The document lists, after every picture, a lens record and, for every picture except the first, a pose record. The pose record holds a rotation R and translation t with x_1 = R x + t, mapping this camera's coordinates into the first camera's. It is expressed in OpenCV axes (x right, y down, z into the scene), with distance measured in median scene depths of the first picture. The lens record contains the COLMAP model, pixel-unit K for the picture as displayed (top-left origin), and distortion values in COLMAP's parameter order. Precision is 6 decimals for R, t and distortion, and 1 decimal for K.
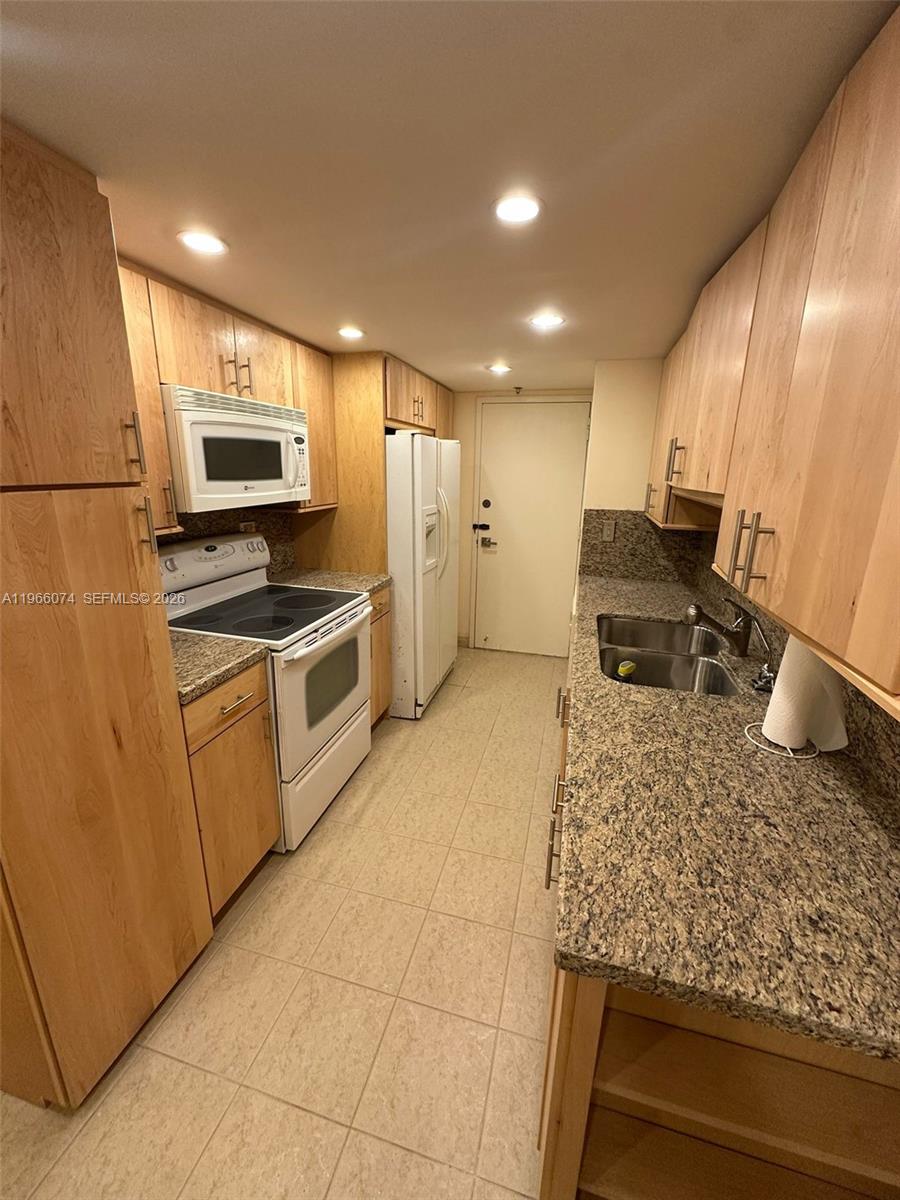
lens RADIAL K [[477.5, 0, 450.3], [0, 477.5, 595.7], [0, 0, 1]] dist [0.001639, 0.000276]
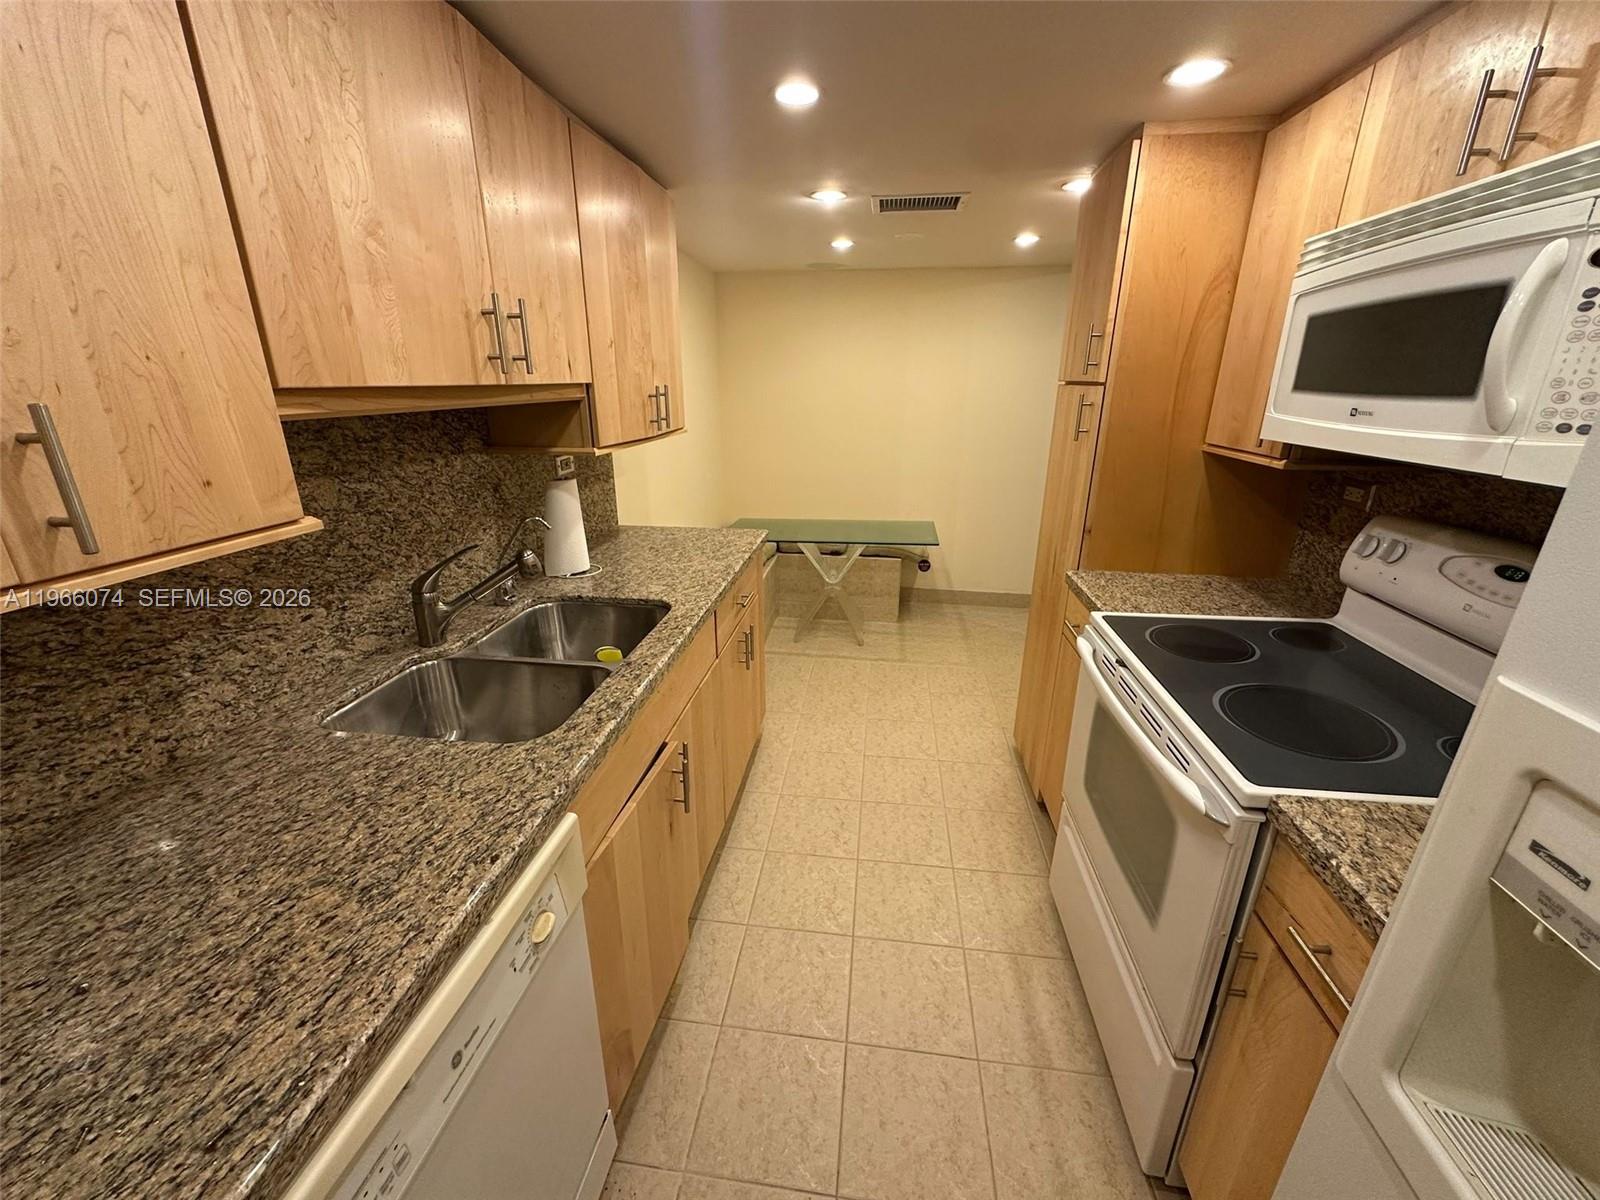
lens RADIAL K [[636.7, 0, 798.9], [0, 636.7, 598.5], [0, 0, 1]] dist [0.001639, 0.000276]
pose [[-0.990974, 0.021574, -0.132306, 0.220302], [-0.056905, 0.825930, 0.560893, -0.443161], [0.121376, 0.563359, -0.817248, 1.741214]]
